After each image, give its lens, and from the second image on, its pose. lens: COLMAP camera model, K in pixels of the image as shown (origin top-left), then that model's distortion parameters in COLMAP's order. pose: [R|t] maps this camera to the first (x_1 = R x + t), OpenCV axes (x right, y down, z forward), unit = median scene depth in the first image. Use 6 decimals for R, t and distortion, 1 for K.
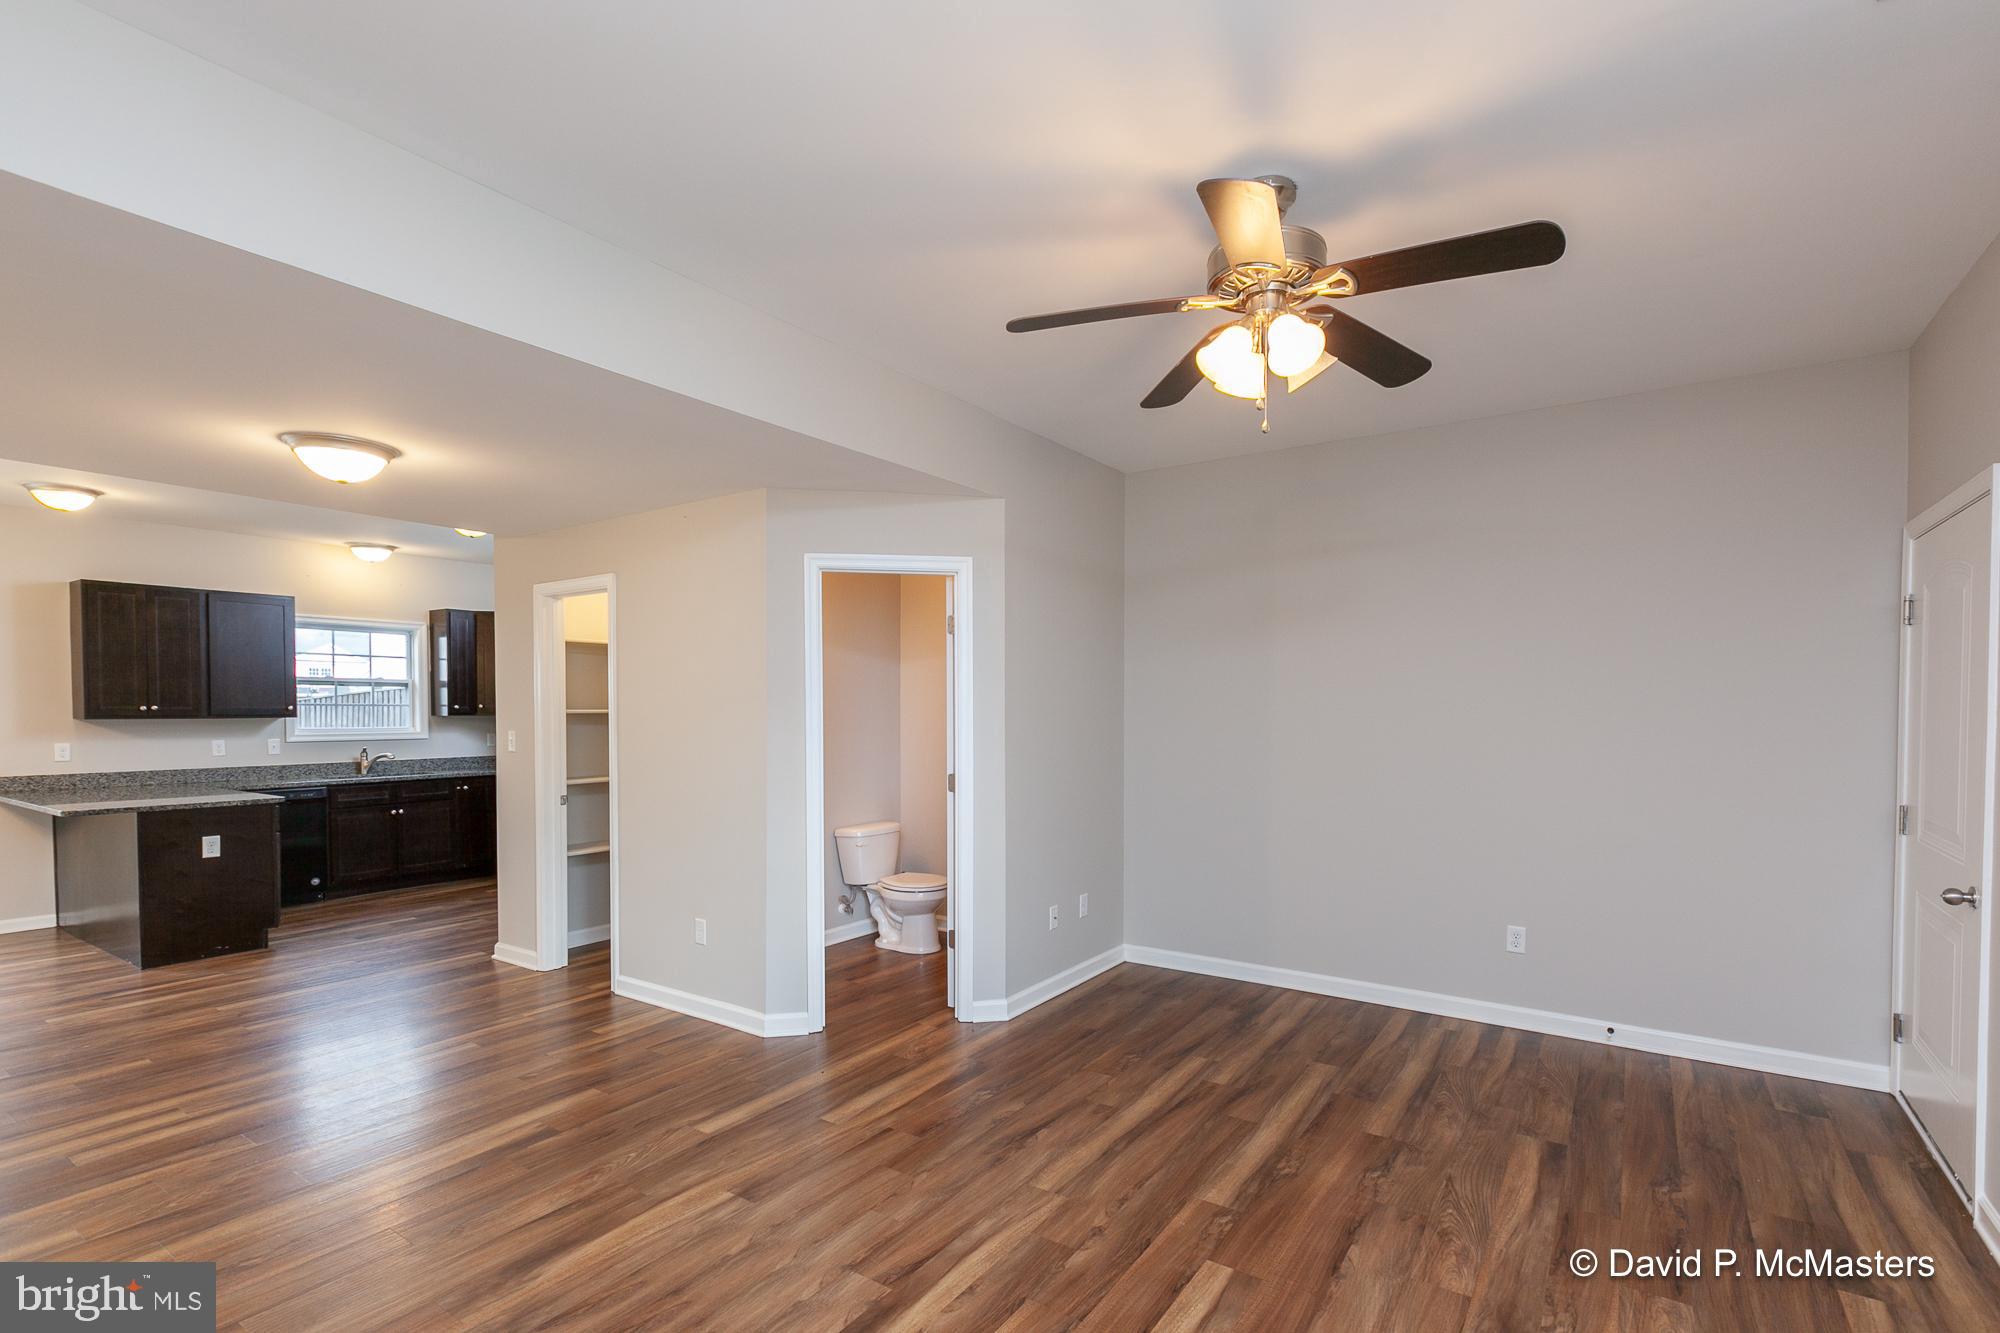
lens RADIAL K [[901.3, 0, 1050.0], [0, 901.3, 745.1], [0, 0, 1]] dist [0.003281, -0.002168]
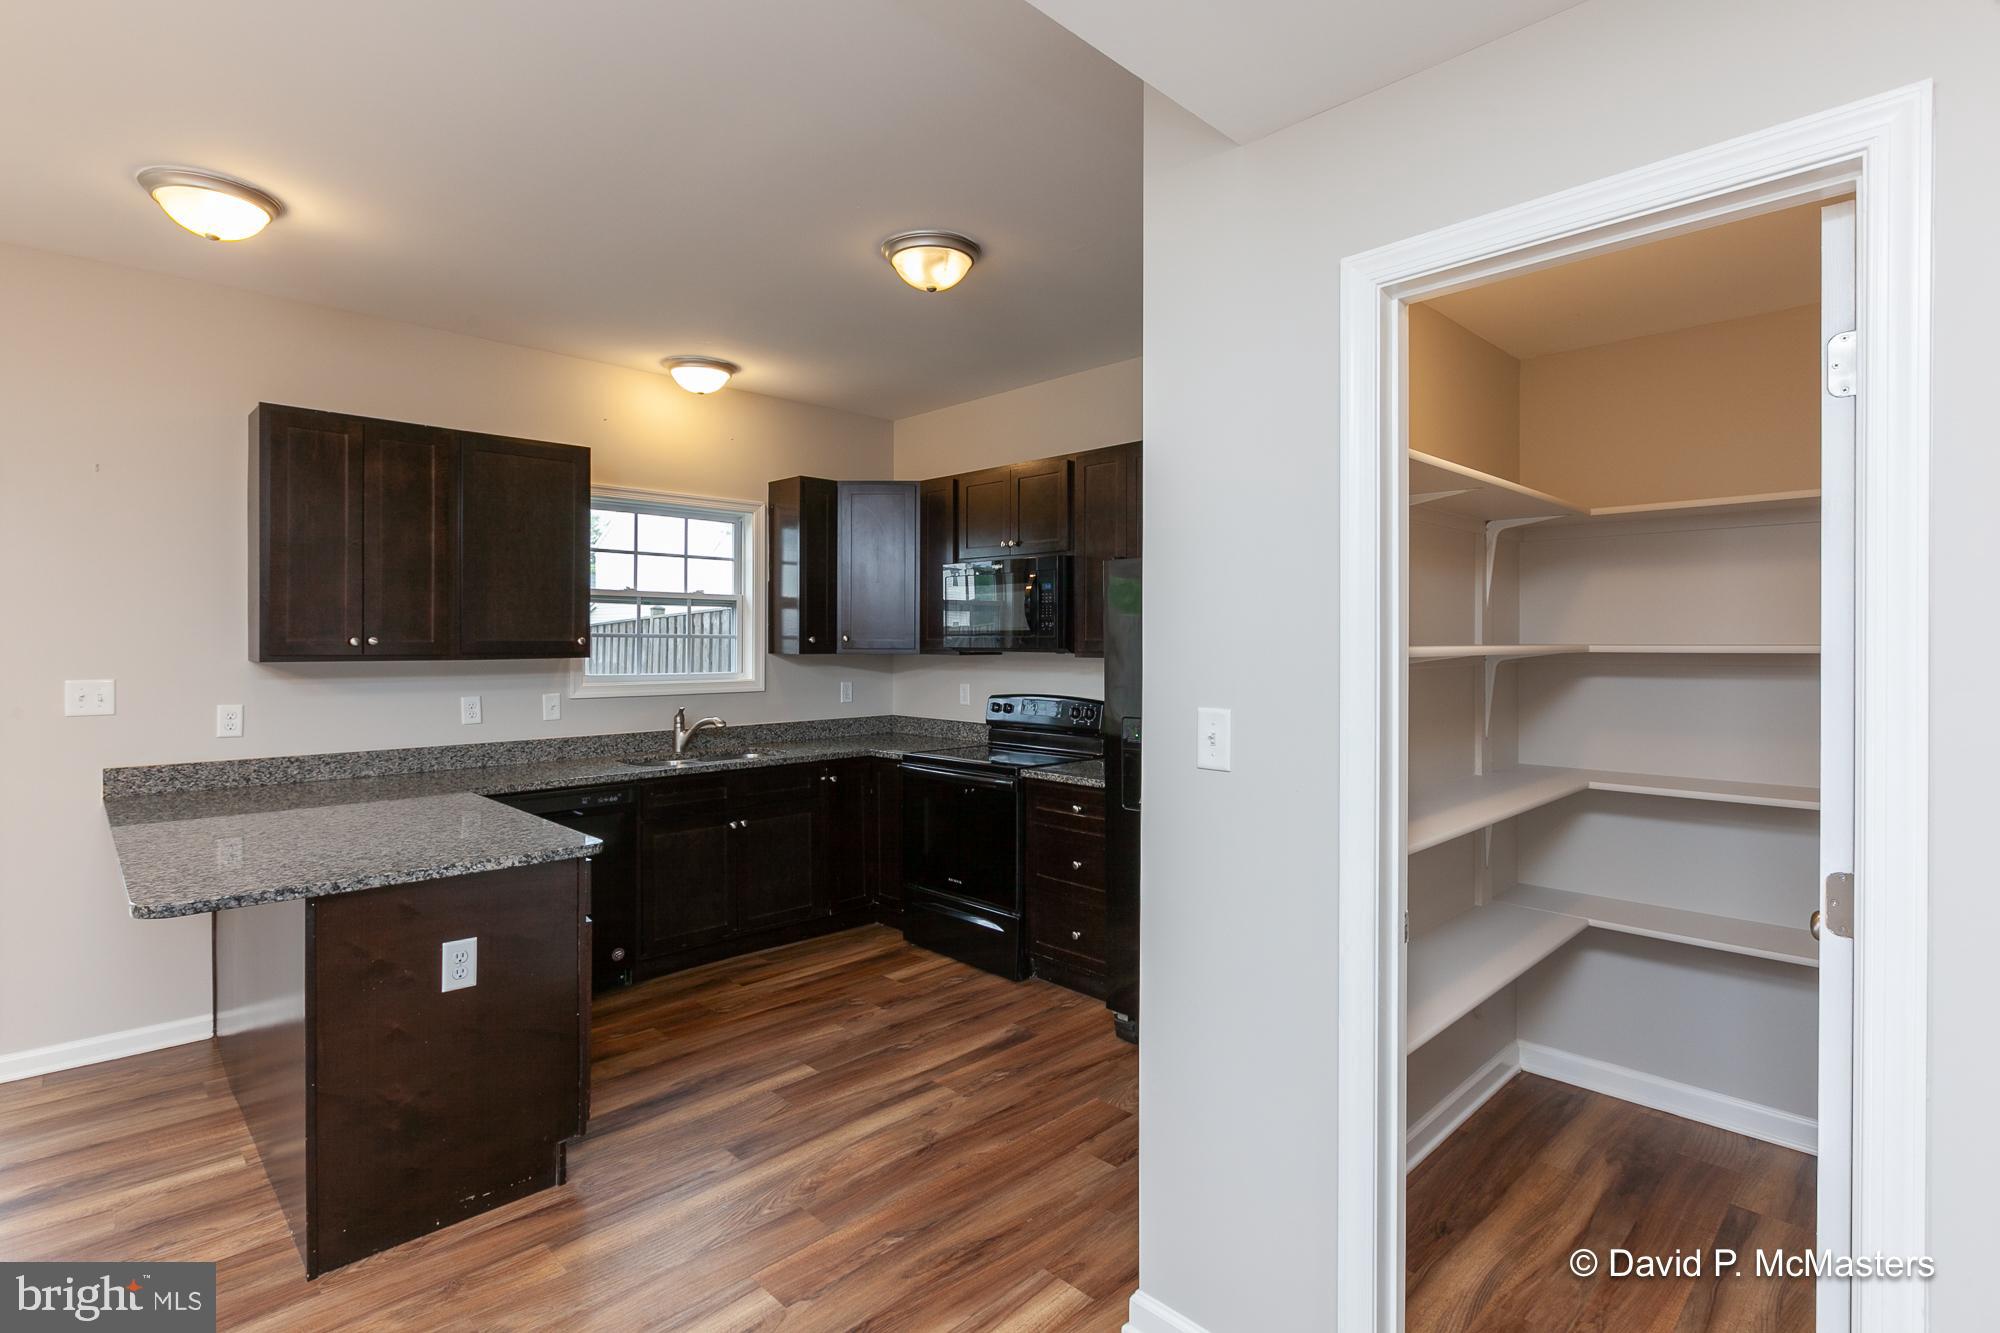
lens RADIAL K [[980.4, 0, 1010.2], [0, 980.4, 646.7], [0, 0, 1]] dist [0.007501, -0.003915]
pose [[0.973072, -0.000181, -0.230503, -0.624671], [-0.007537, 0.999440, -0.032603, -0.027445], [0.230380, 0.033462, 0.972525, 0.661528]]
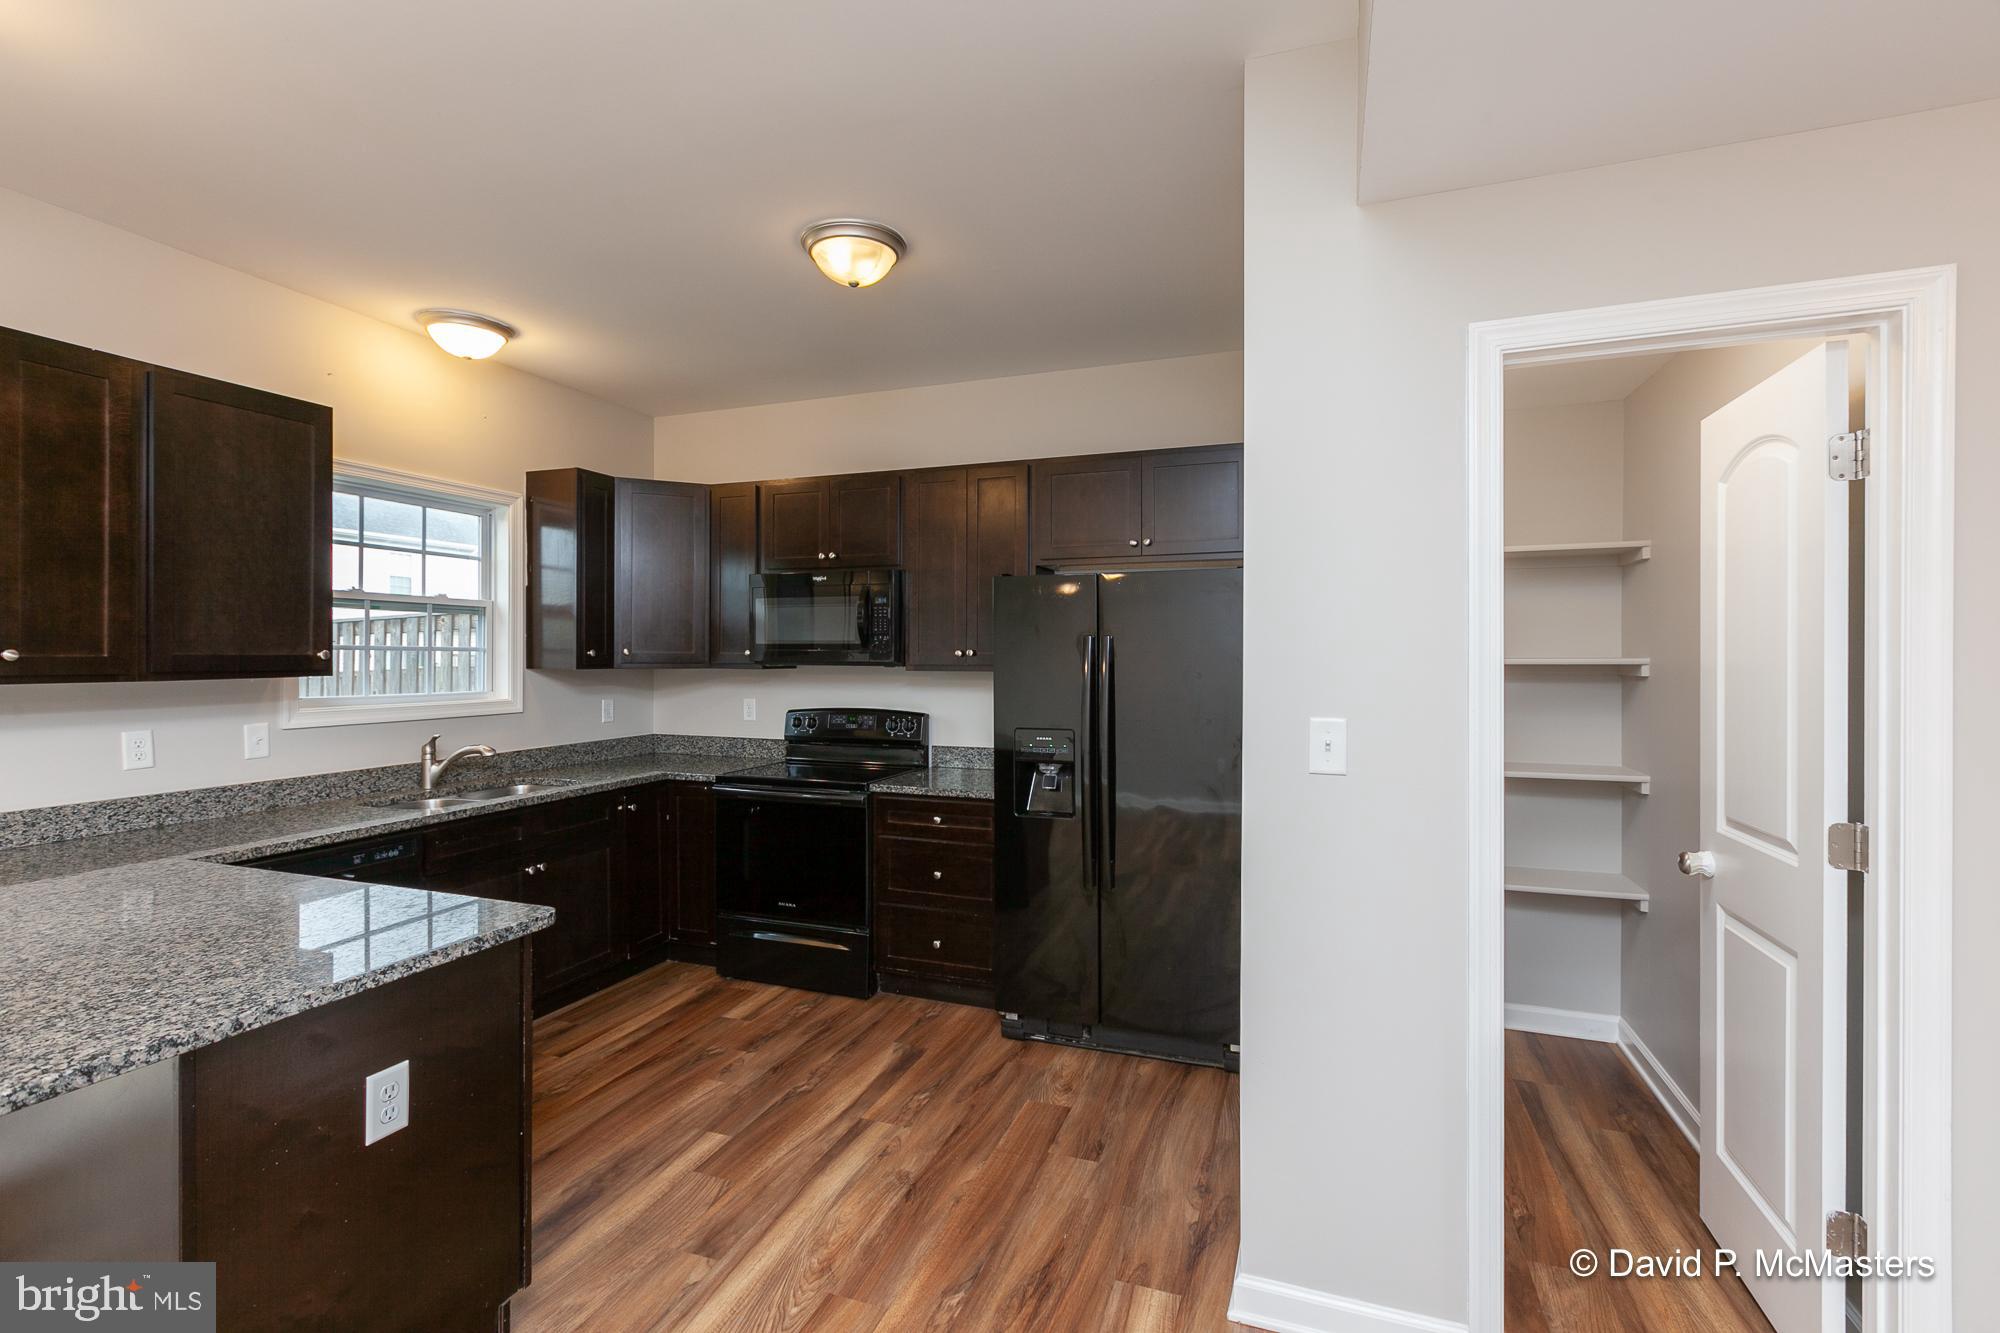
lens RADIAL K [[901.3, 0, 1008.7], [0, 901.3, 657.9], [0, 0, 1]] dist [0.003281, -0.002168]
pose [[0.977915, -0.002710, 0.208984, -0.862653], [0.009752, 0.999419, -0.032673, -0.030878], [-0.208774, 0.033989, 0.977373, 0.710410]]
